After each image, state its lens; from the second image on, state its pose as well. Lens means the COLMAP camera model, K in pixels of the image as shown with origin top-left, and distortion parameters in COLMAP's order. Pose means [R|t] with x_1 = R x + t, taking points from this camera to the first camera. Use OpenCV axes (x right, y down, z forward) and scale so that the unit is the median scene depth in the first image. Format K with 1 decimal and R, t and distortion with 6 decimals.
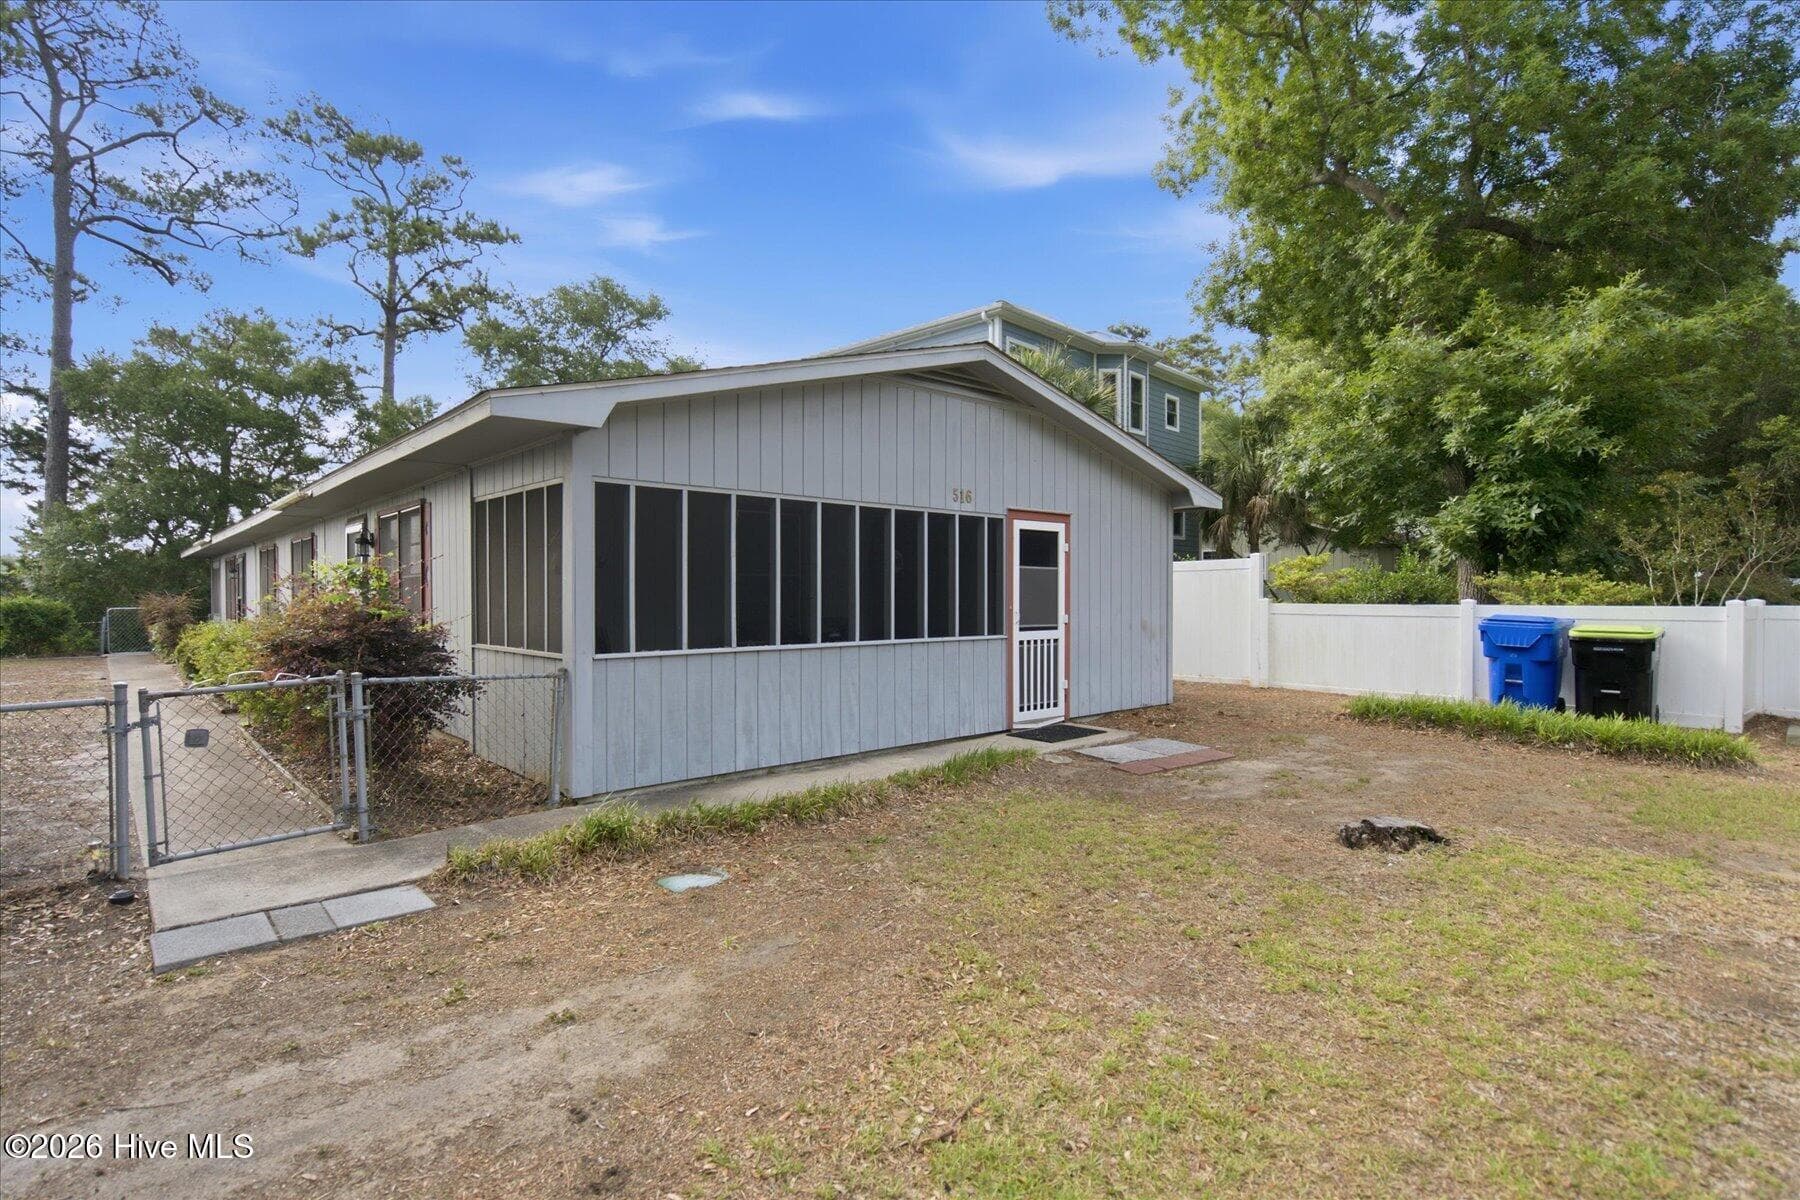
lens RADIAL K [[892.0, 0, 891.8], [0, 892.0, 604.9], [0, 0, 1]] dist [0.005342, 0.001703]
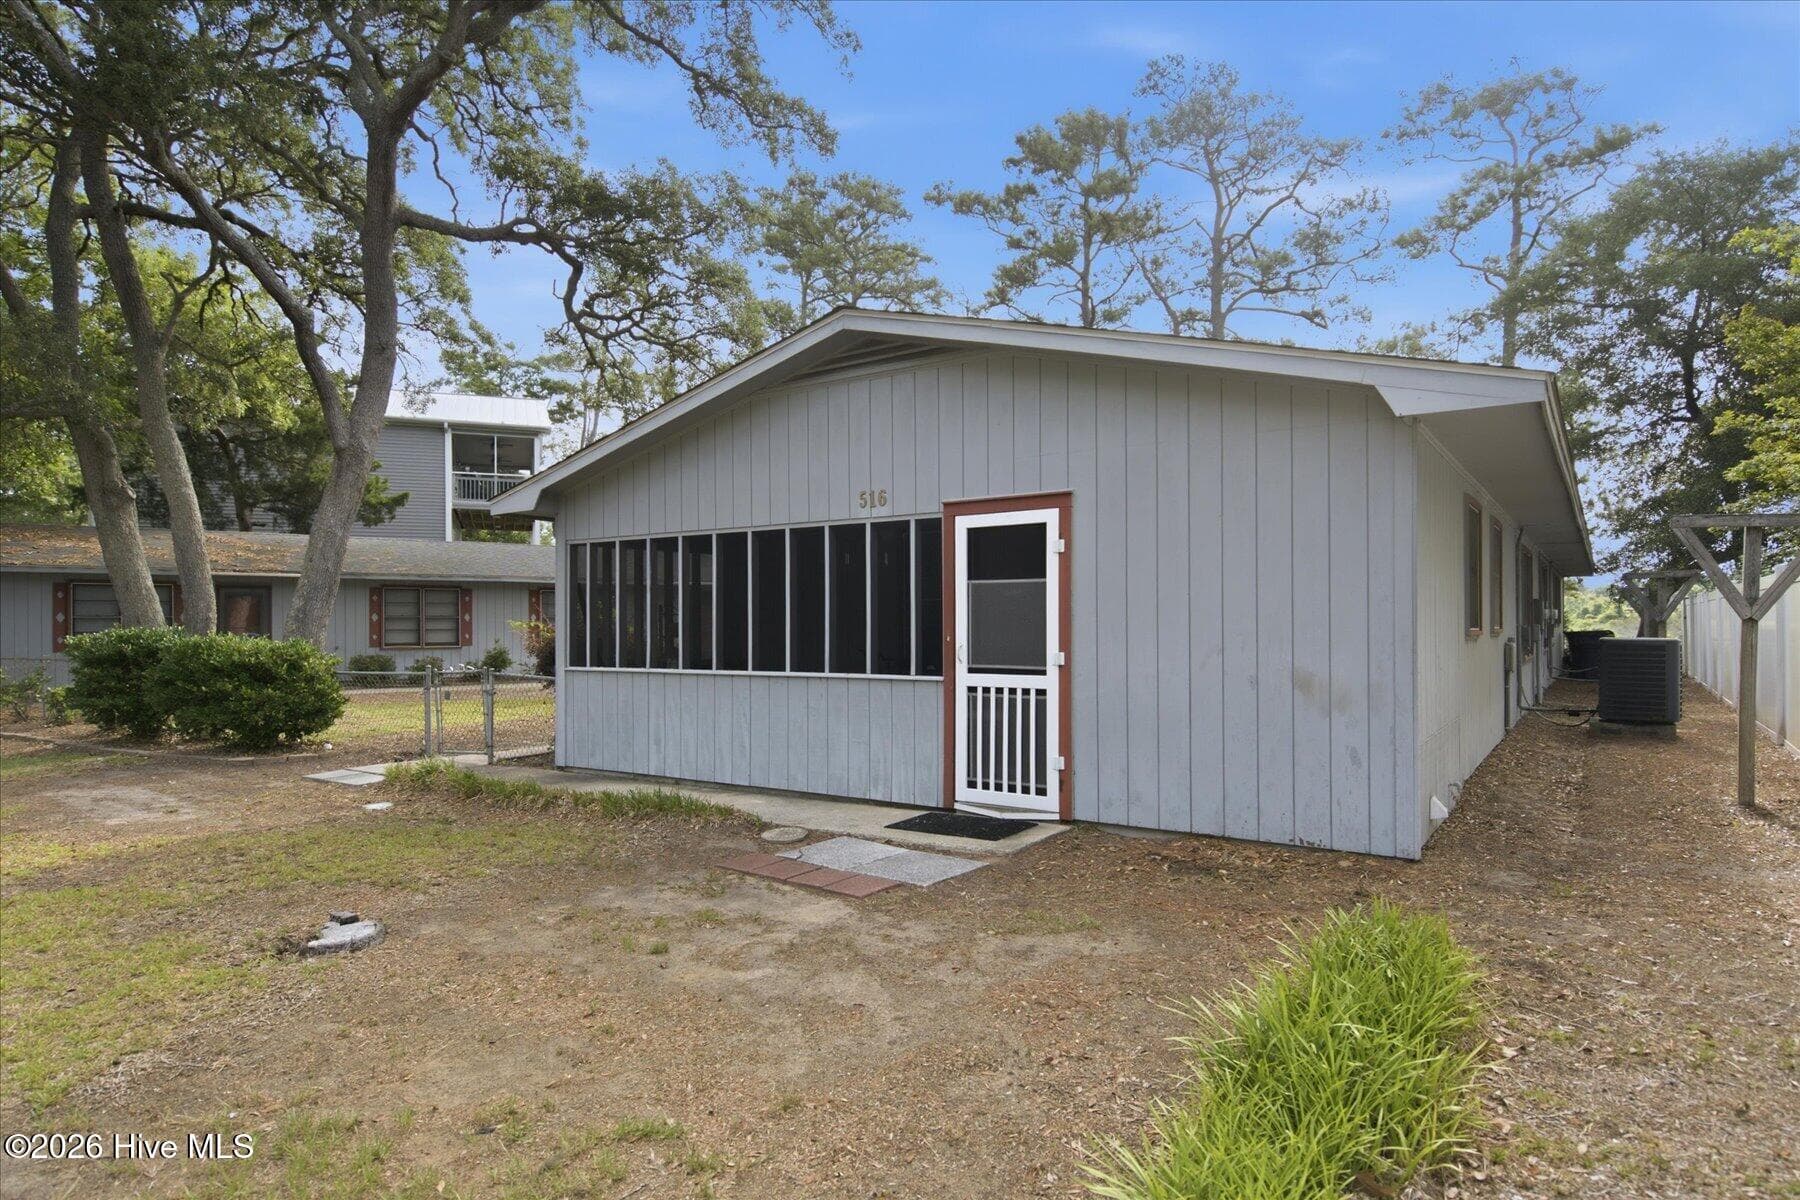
lens RADIAL K [[1031.9, 0, 900.2], [0, 1031.9, 613.2], [0, 0, 1]] dist [0.007443, -0.001450]
pose [[0.234416, -0.009856, -0.972086, 0.872581], [-0.002998, 0.999937, -0.010861, -0.008391], [0.972132, 0.005461, 0.234372, 0.714897]]
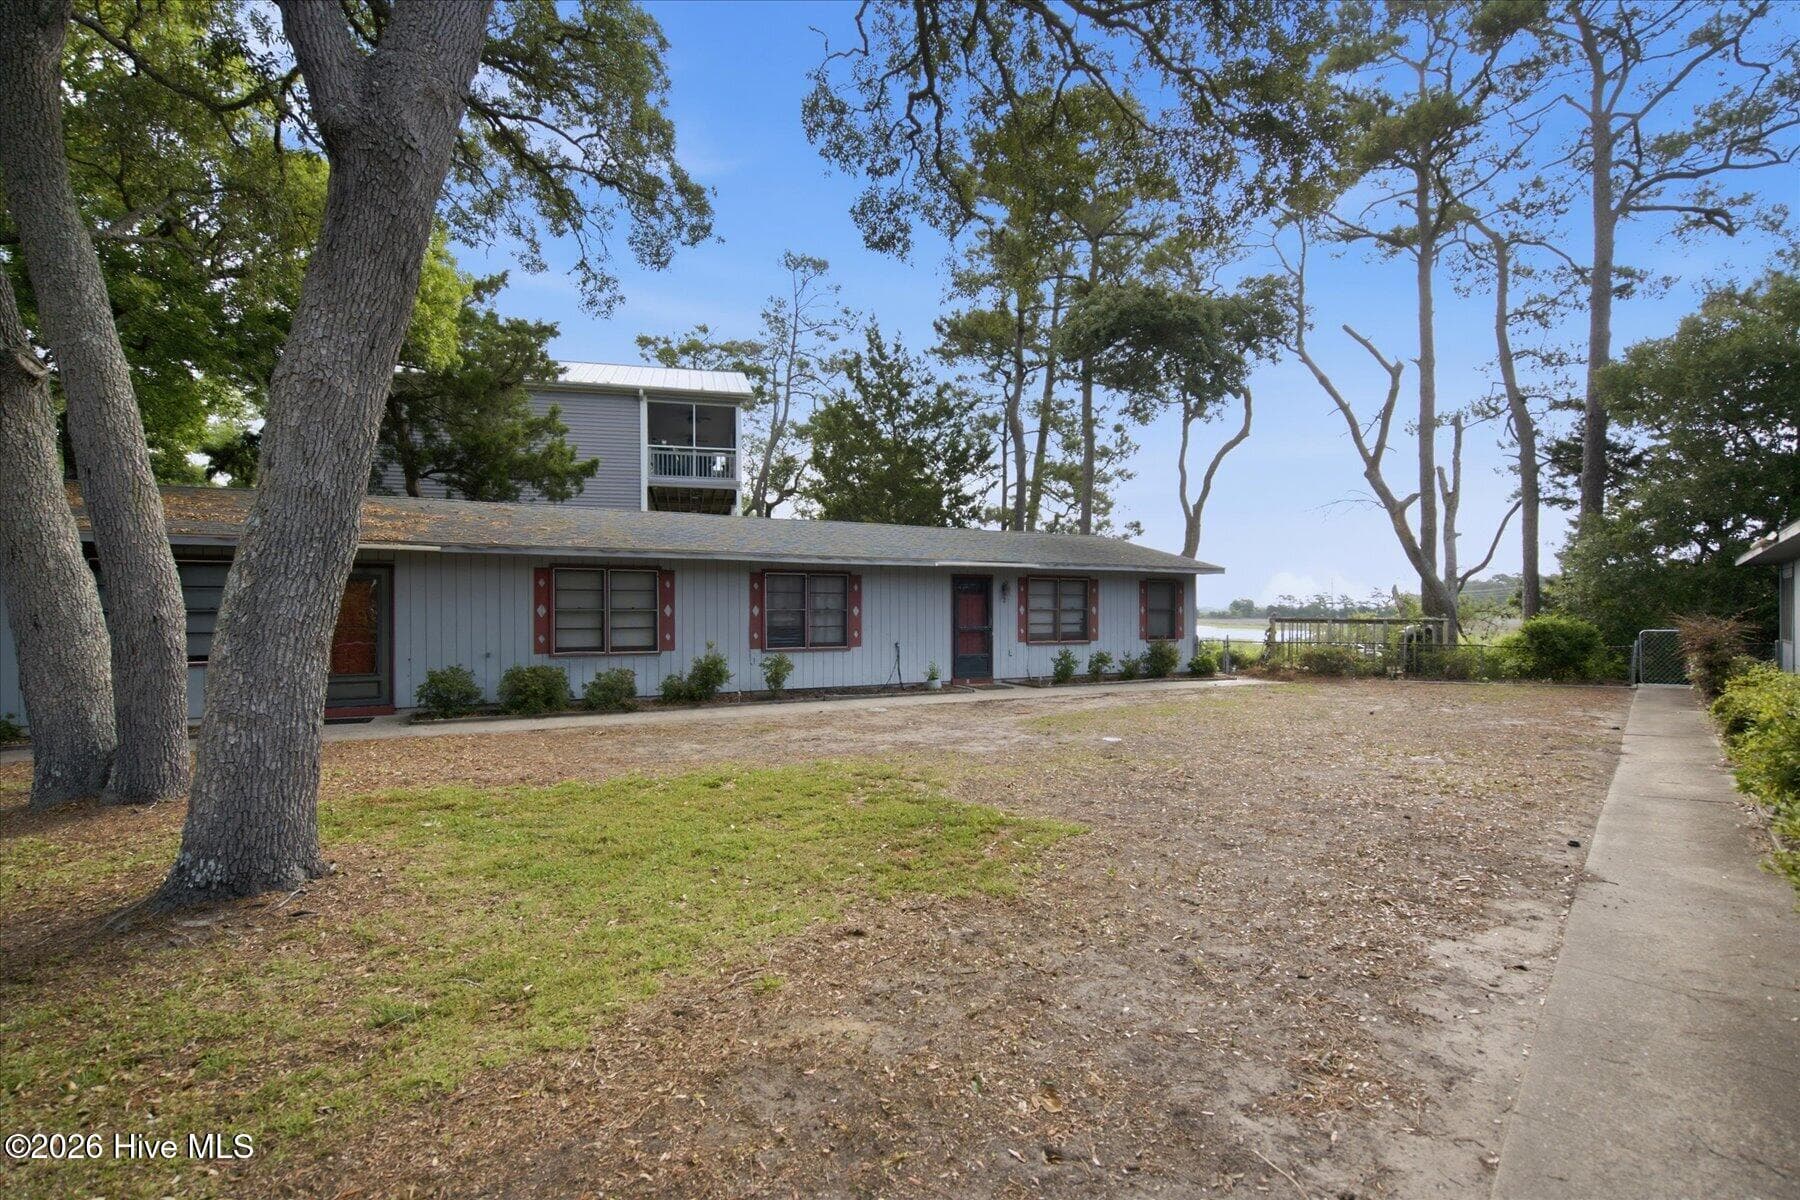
lens RADIAL K [[849.0, 0, 897.4], [0, 849.0, 611.5], [0, 0, 1]] dist [0.001211, 0.001679]
pose [[0.113613, 0.001543, -0.993524, -0.366981], [-0.005667, 0.999984, 0.000905, -0.024572], [0.993509, 0.005527, 0.113620, 0.498441]]
